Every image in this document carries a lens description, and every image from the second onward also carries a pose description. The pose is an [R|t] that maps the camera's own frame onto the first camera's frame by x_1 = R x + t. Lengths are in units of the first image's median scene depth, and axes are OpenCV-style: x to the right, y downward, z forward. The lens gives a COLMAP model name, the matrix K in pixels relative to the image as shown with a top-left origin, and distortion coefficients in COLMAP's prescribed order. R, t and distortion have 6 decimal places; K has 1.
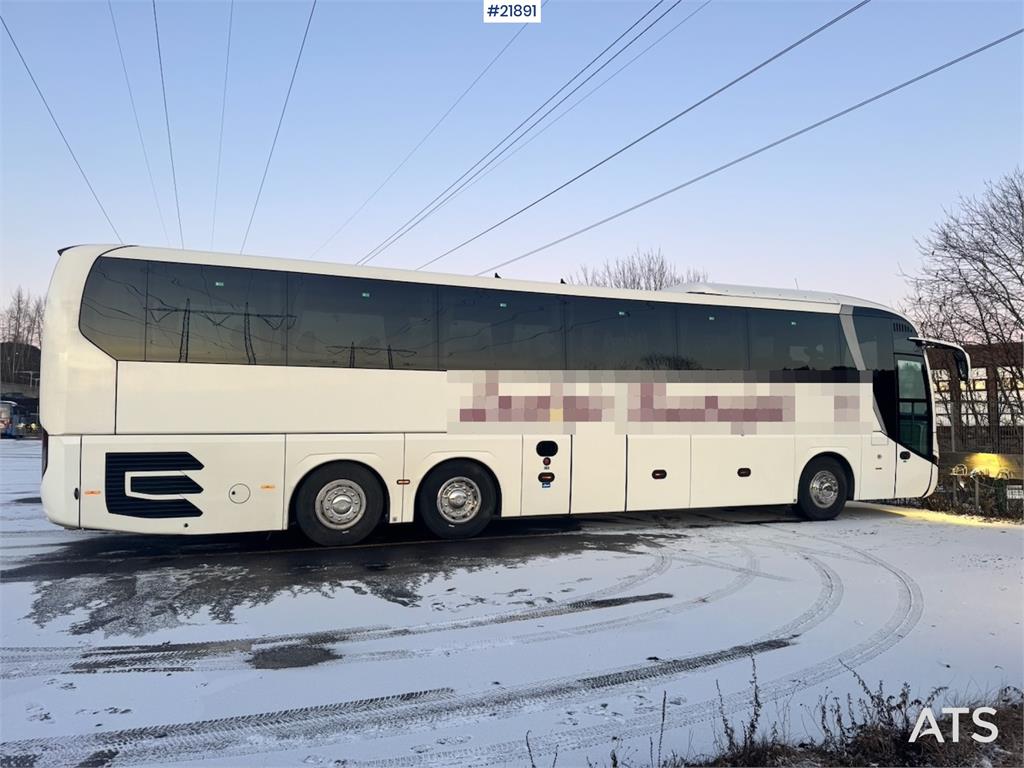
lens RADIAL K [[716.5, 0, 512.0], [0, 716.5, 384.0], [0, 0, 1]] dist [0.066623, -0.080976]
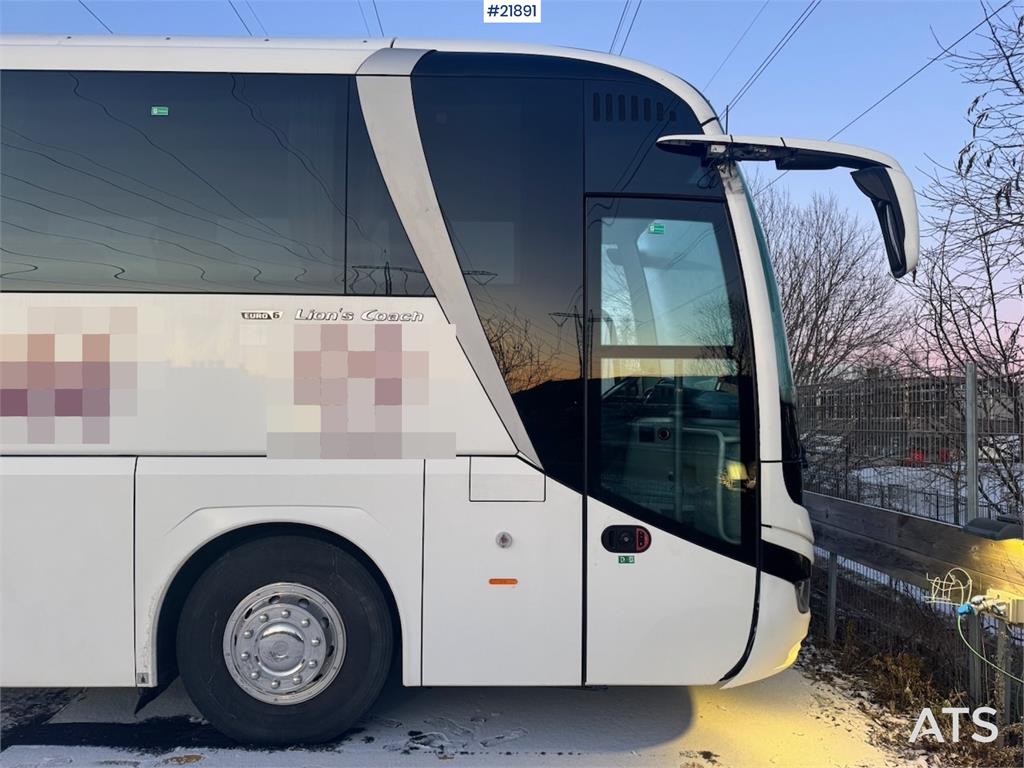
lens RADIAL K [[716.5, 0, 512.0], [0, 716.5, 384.0], [0, 0, 1]] dist [0.066623, -0.080976]
pose [[0.930672, -0.013015, -0.365623, 0.829453], [0.016244, 0.999851, 0.005757, 0.046043], [0.365494, -0.011297, 0.930745, 0.978819]]
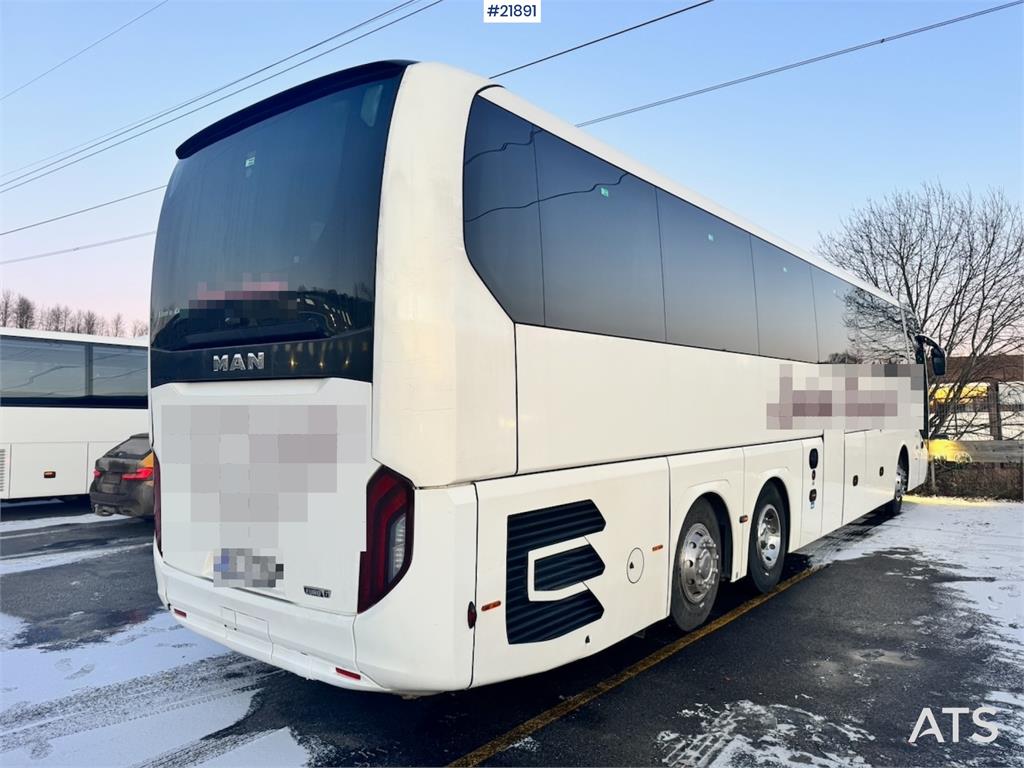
lens RADIAL K [[716.5, 0, 512.0], [0, 716.5, 384.0], [0, 0, 1]] dist [0.066623, -0.080976]
pose [[0.871902, -0.001204, 0.489679, -0.678027], [-0.002135, 0.999978, 0.006261, 0.005317], [-0.489676, -0.006504, 0.871880, 0.511831]]
